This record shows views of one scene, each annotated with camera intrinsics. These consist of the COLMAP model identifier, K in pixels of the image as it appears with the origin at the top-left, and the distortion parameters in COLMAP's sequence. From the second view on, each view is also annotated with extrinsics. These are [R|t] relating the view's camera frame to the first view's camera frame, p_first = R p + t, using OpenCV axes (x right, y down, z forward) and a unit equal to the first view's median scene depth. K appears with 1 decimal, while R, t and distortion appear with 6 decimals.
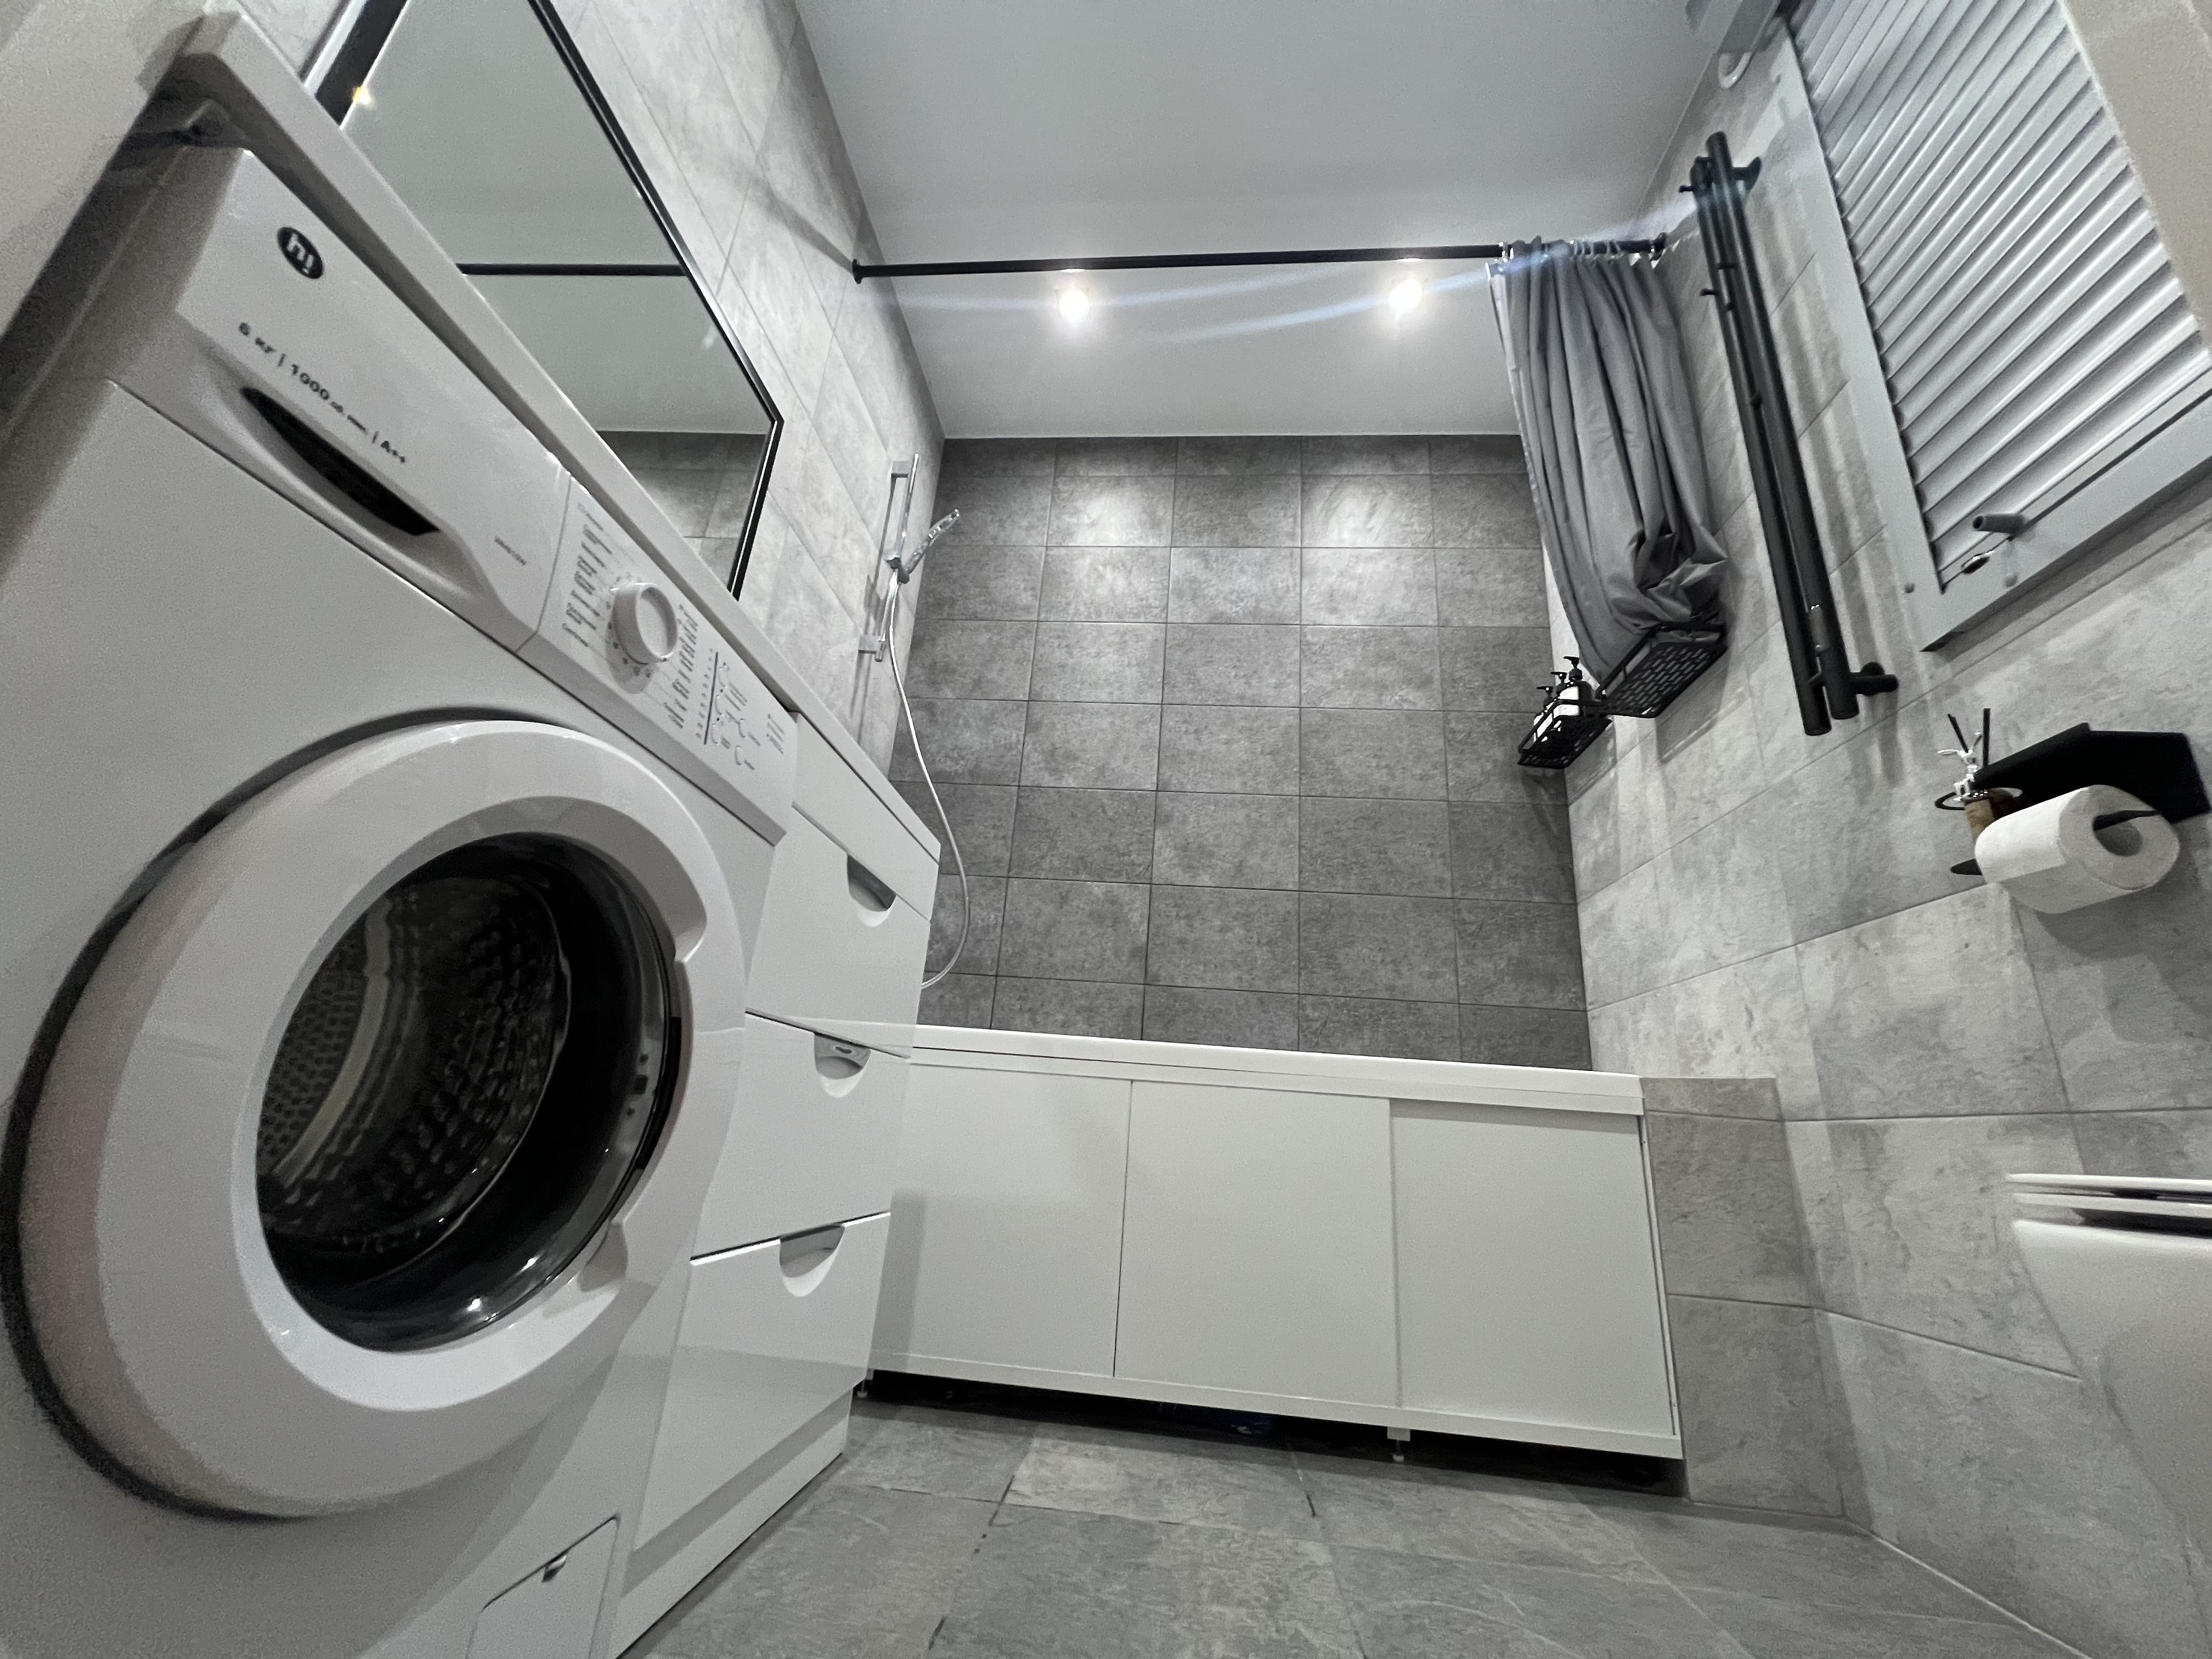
lens RADIAL K [[885.2, 0, 1109.6], [0, 885.2, 831.1], [0, 0, 1]] dist [-0.002021, 0.000592]
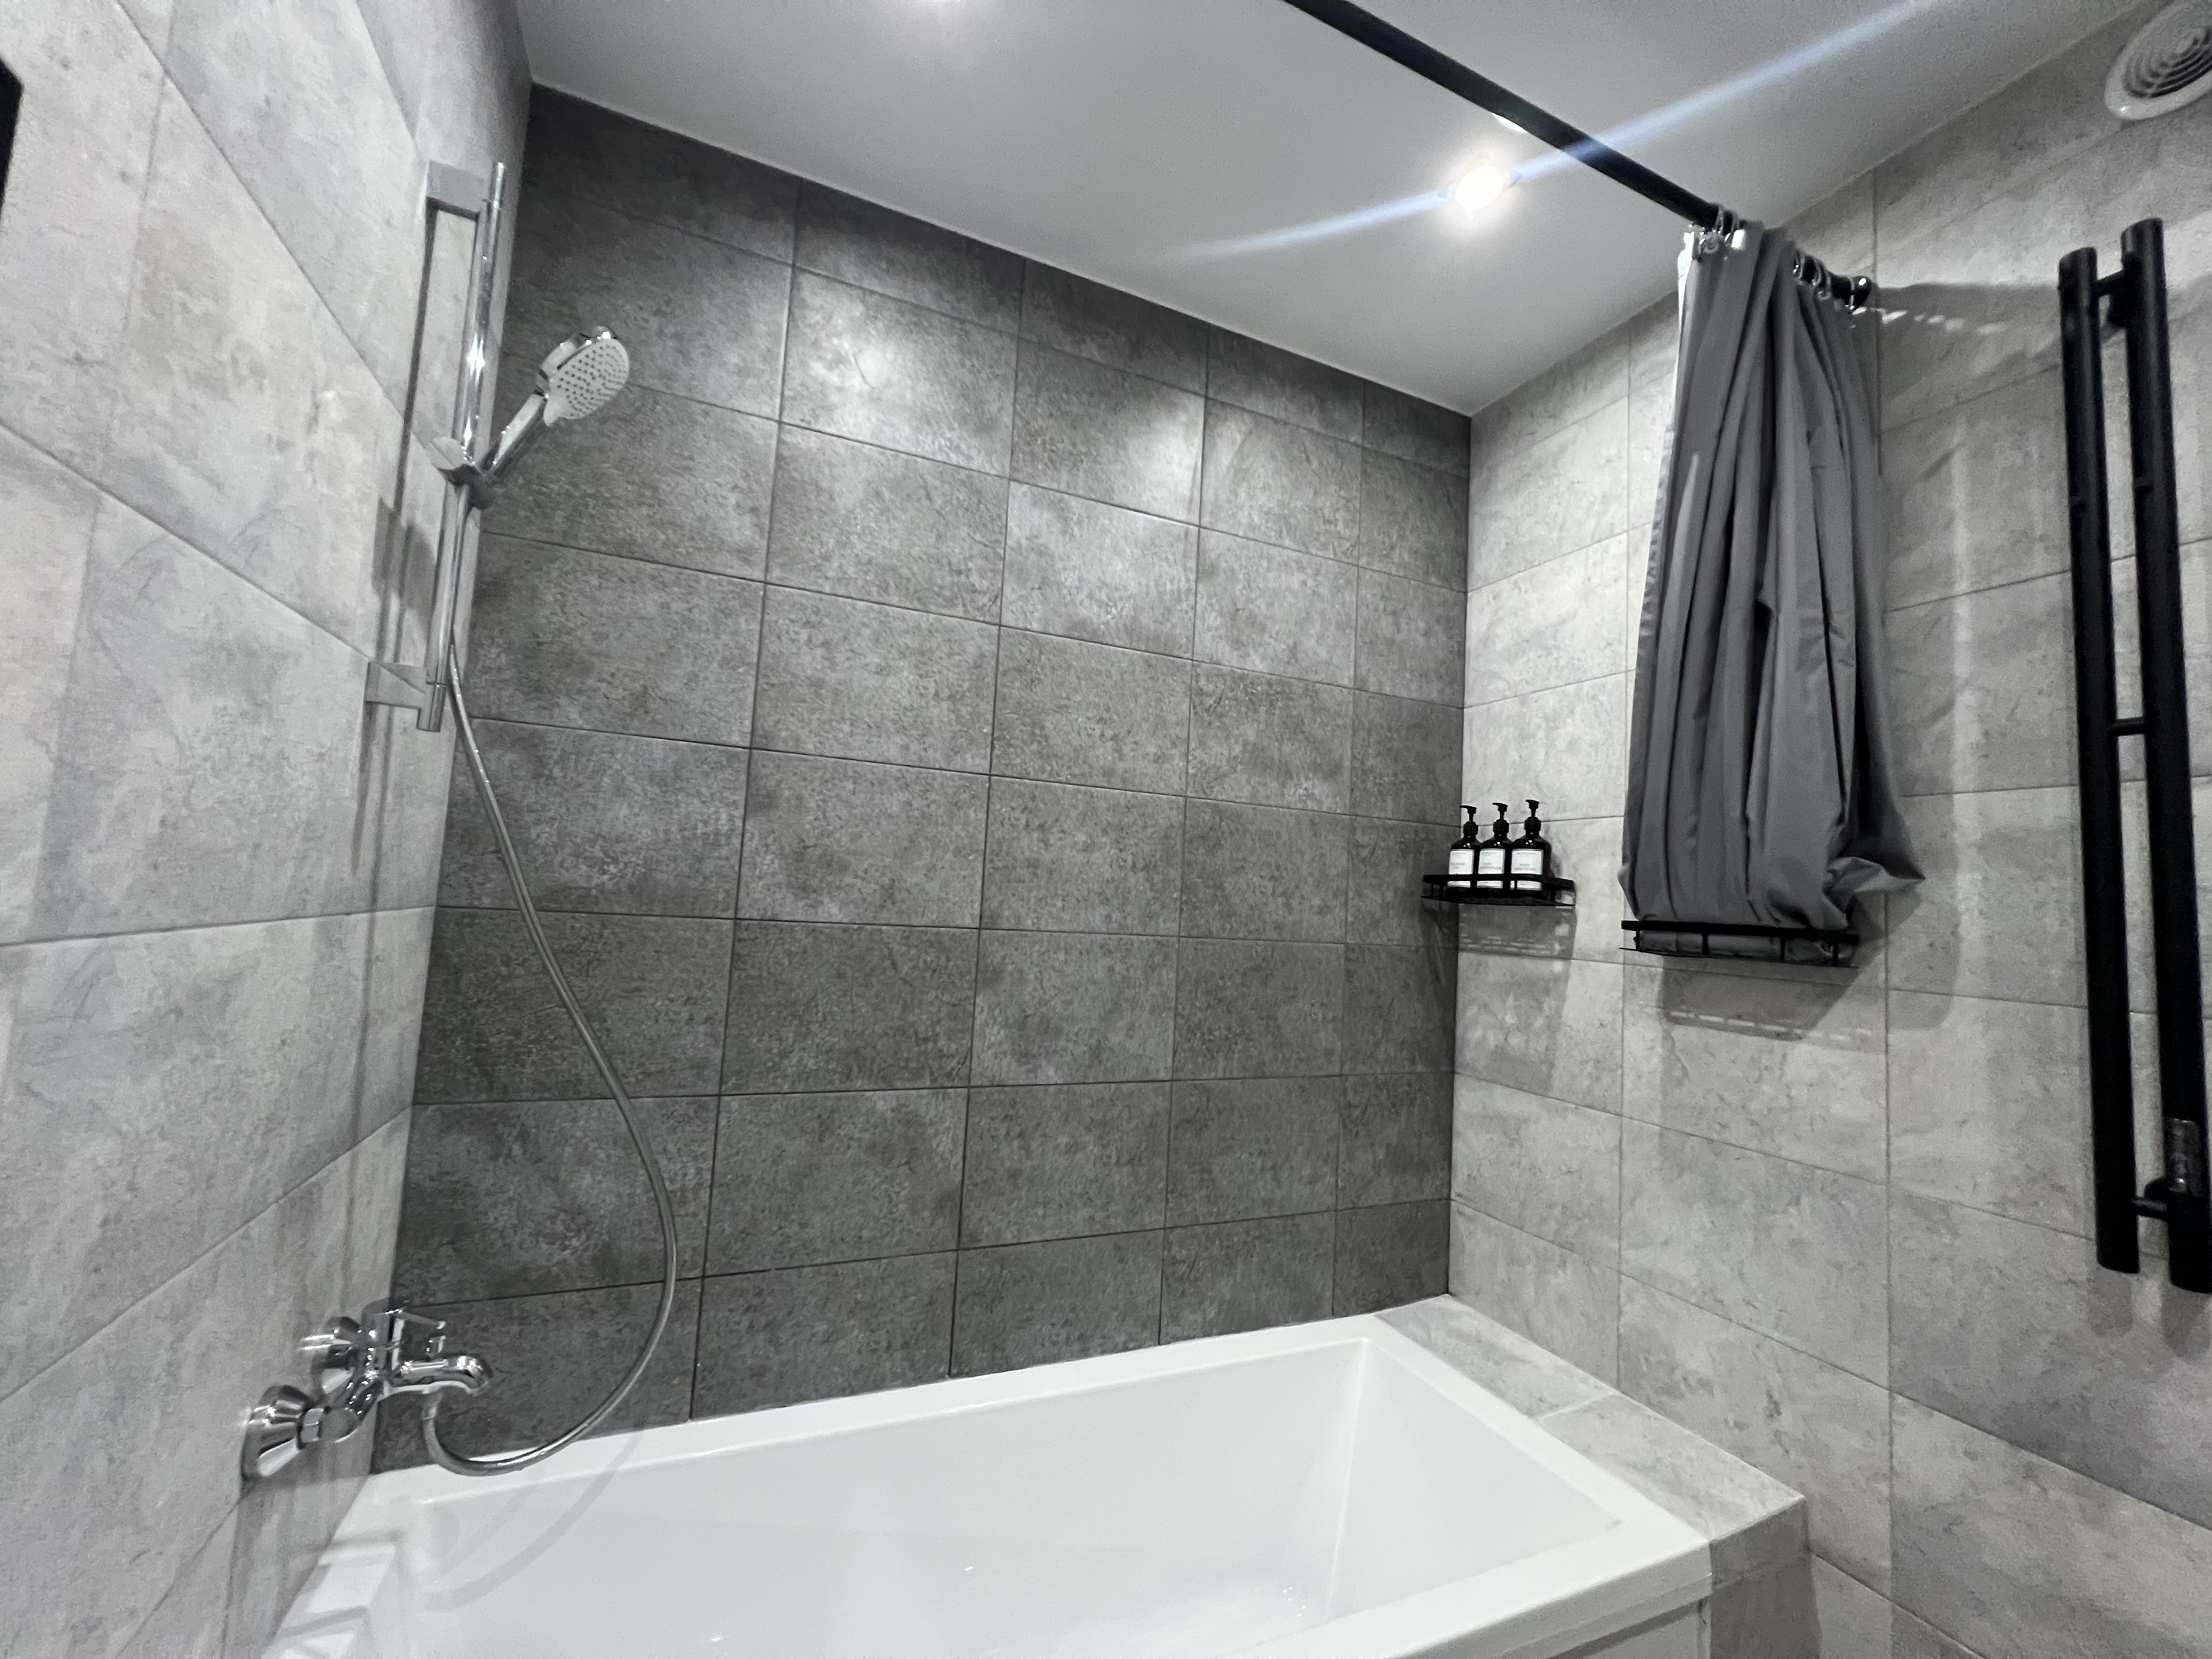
lens RADIAL K [[881.5, 0, 1108.9], [0, 881.5, 830.9], [0, 0, 1]] dist [-0.001216, 0.000139]
pose [[0.877636, 0.013953, 0.479125, -0.173148], [-0.147347, 0.959030, 0.241973, -0.288602], [-0.456119, -0.282962, 0.843734, 0.476818]]
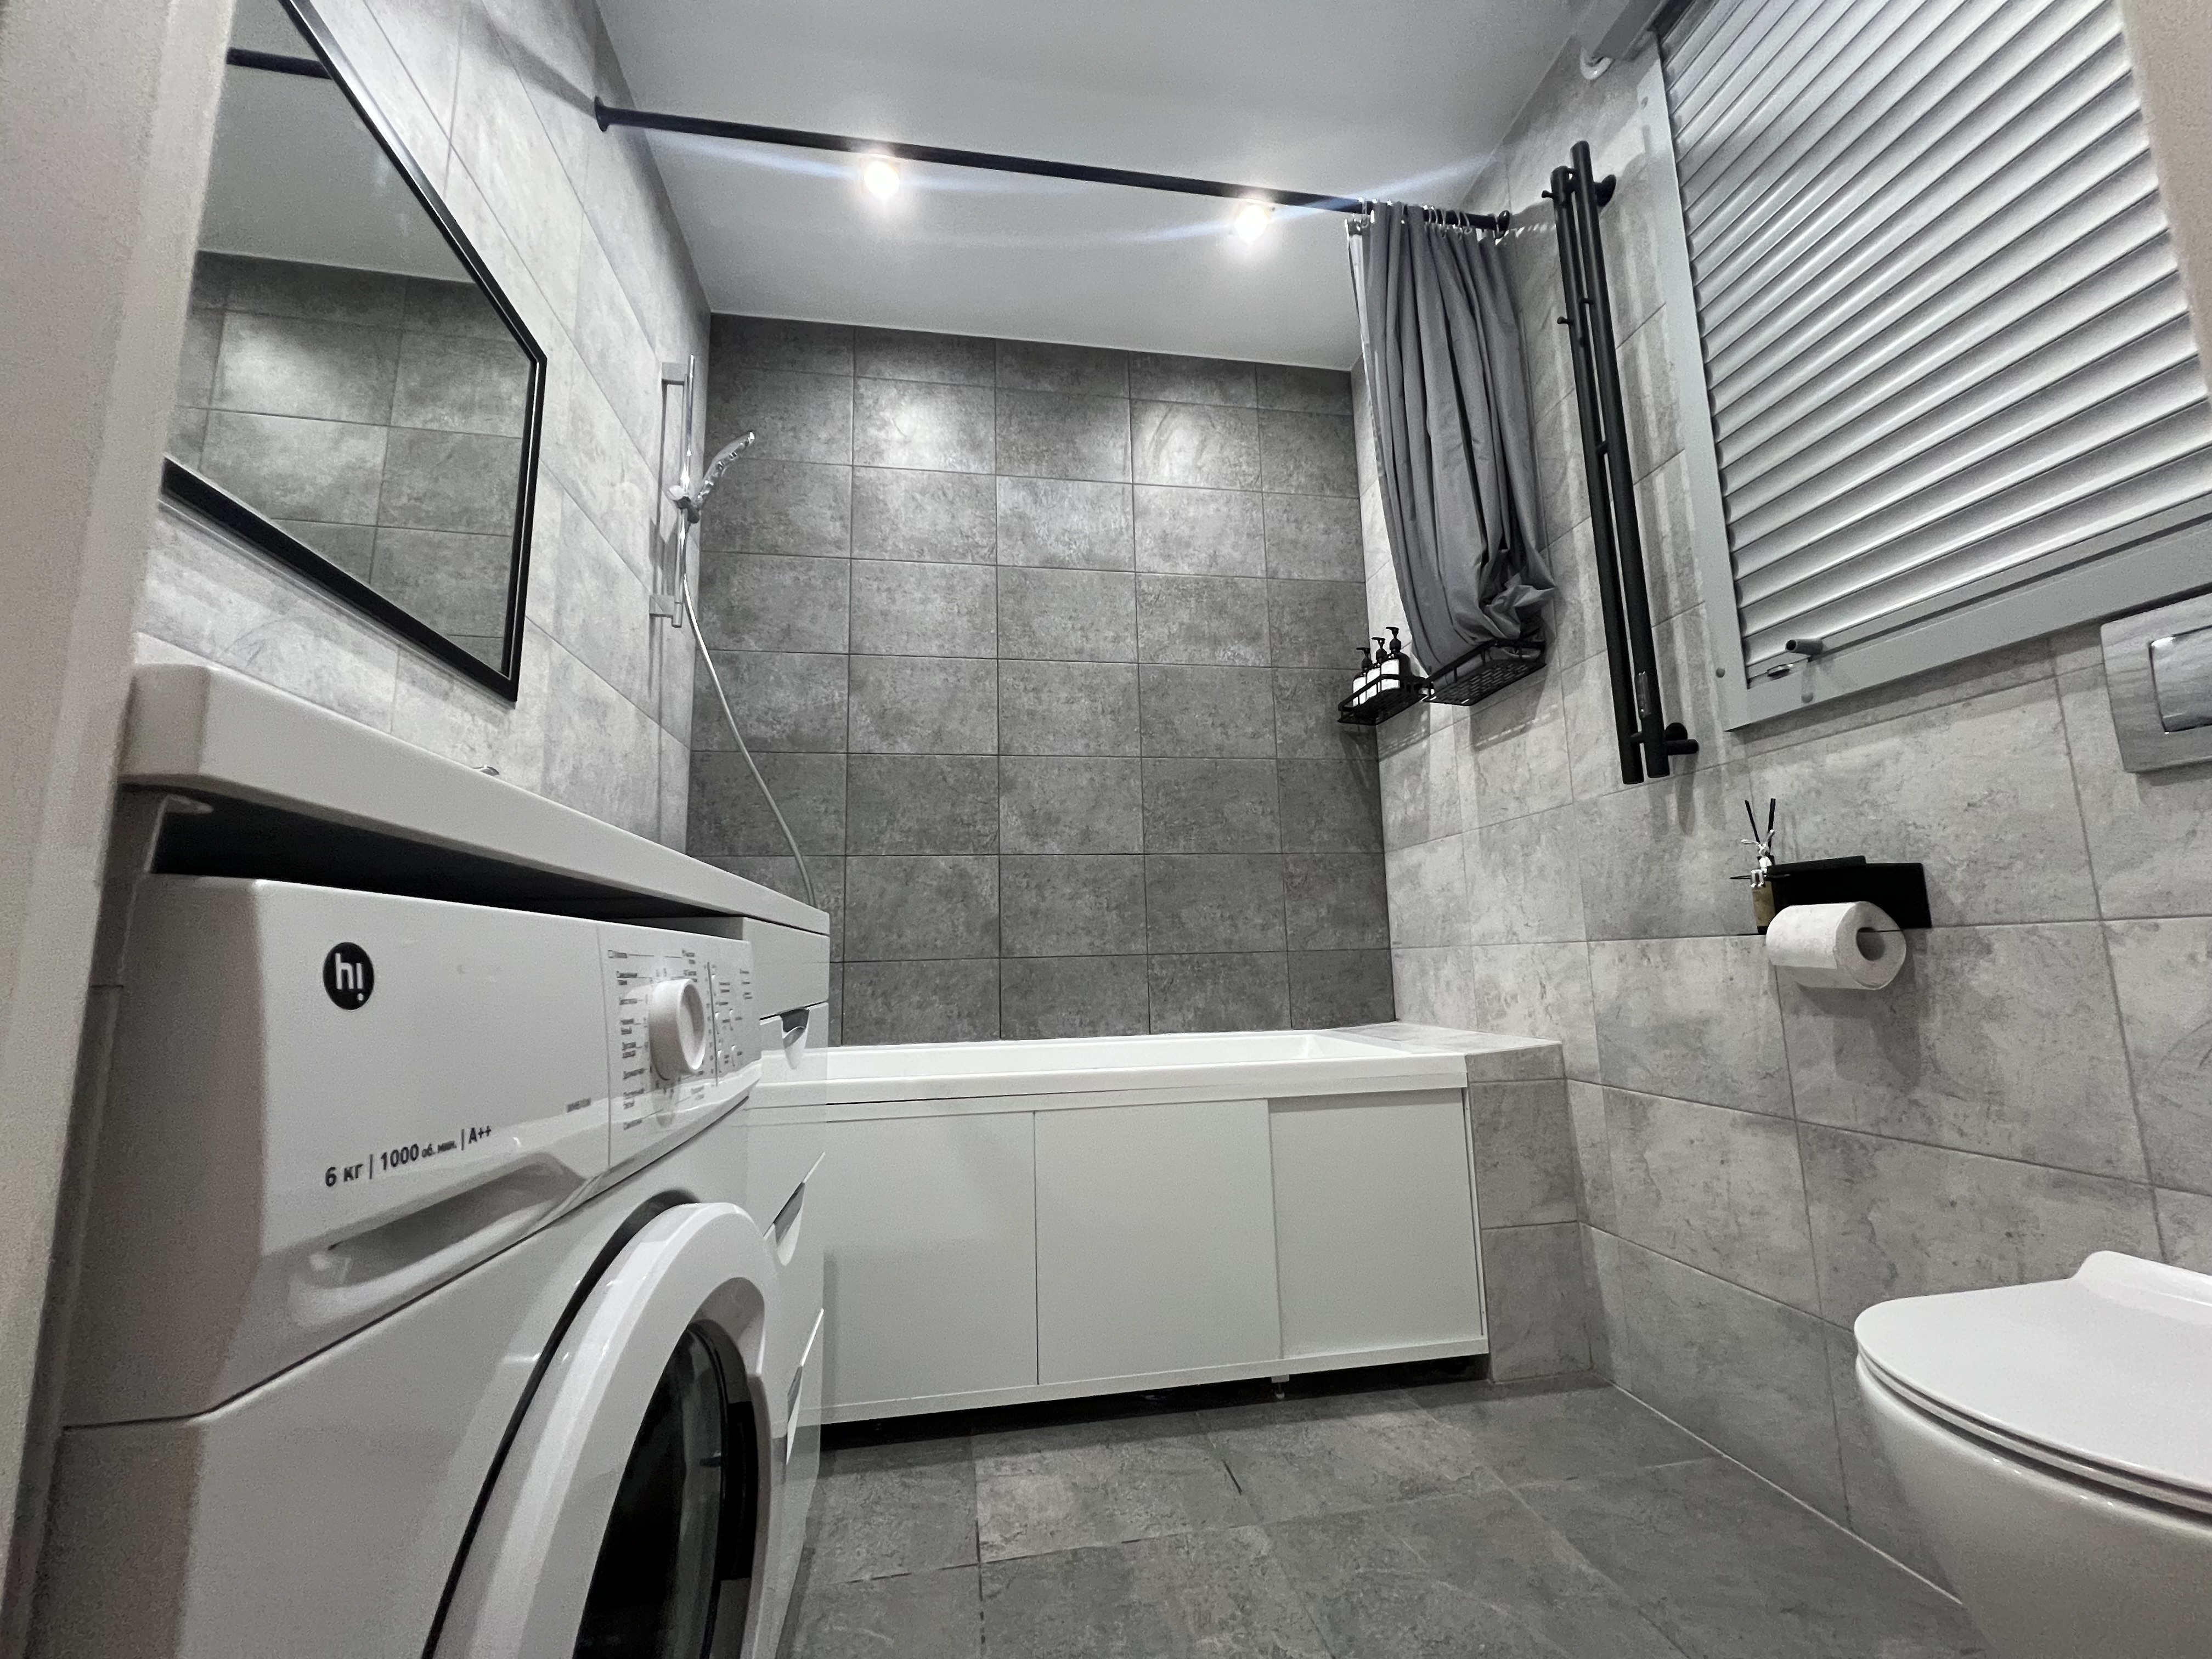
lens RADIAL K [[884.0, 0, 1109.2], [0, 884.0, 830.8], [0, 0, 1]] dist [-0.001098, 0.000206]
pose [[0.962723, -0.060477, 0.263643, -0.093613], [0.009972, 0.981958, 0.188836, -0.152265], [-0.270306, -0.179168, 0.945956, 0.043163]]
